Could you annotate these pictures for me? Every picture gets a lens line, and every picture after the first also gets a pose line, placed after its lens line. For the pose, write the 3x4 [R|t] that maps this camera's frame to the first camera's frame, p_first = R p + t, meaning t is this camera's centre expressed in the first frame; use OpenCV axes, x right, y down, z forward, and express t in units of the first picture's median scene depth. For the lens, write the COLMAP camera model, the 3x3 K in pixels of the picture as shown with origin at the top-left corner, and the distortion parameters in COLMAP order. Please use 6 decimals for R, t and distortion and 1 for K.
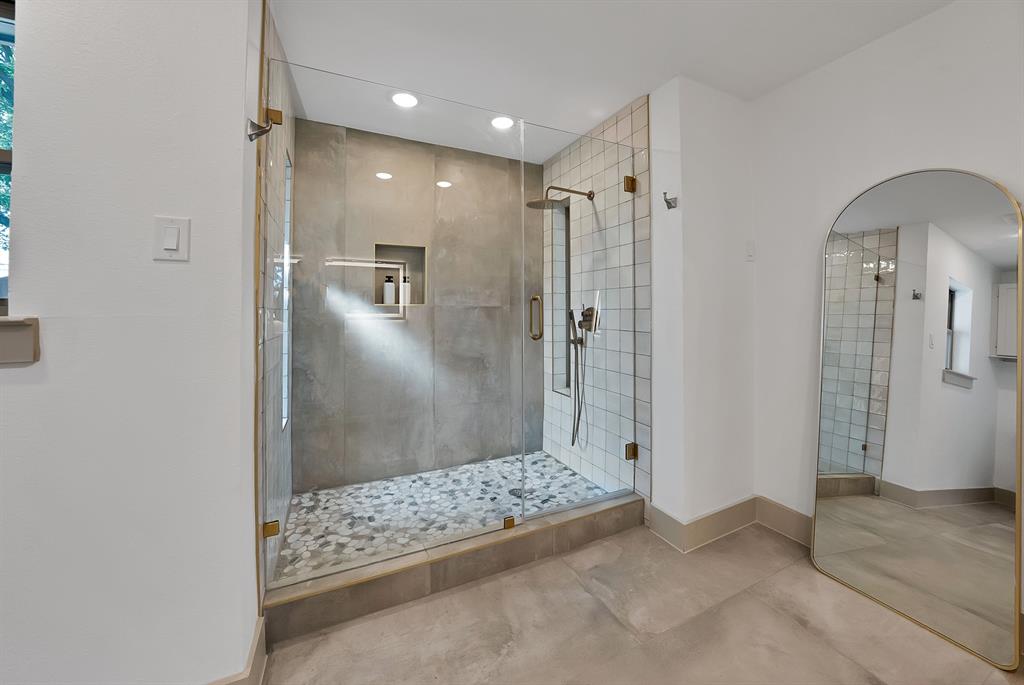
lens RADIAL K [[377.5, 0, 515.7], [0, 377.5, 301.5], [0, 0, 1]] dist [-0.015456, 0.004357]
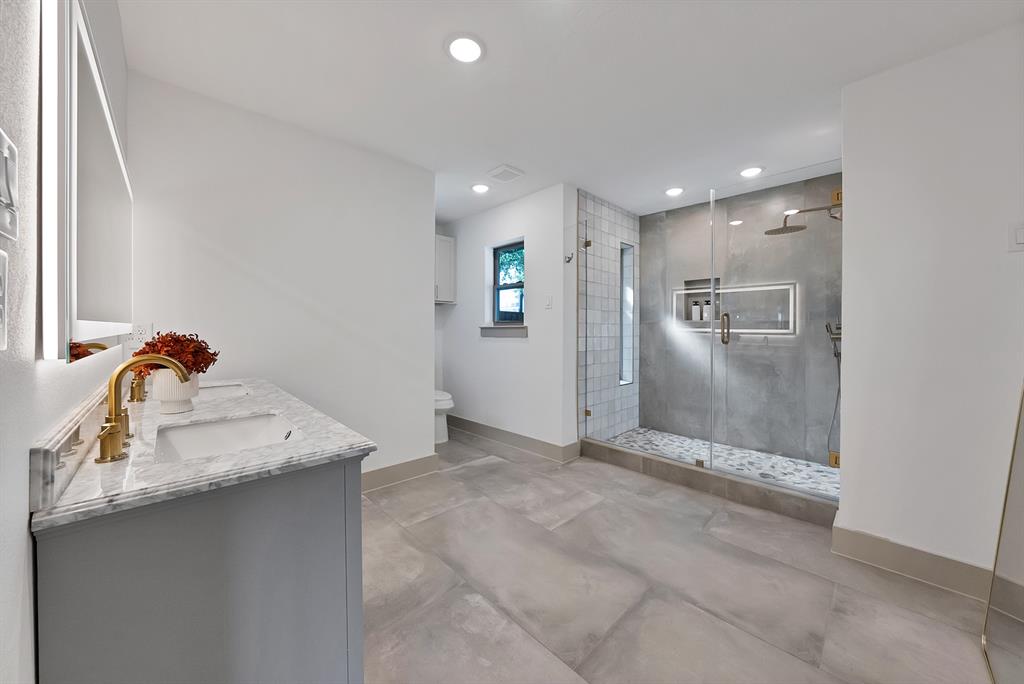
lens RADIAL K [[377.5, 0, 513.8], [0, 377.5, 332.8], [0, 0, 1]] dist [-0.015456, 0.004357]
pose [[0.300281, 0.007471, -0.953821, 0.857048], [0.021029, 0.999674, 0.014450, 0.018486], [0.953619, -0.024397, 0.300026, -0.107657]]
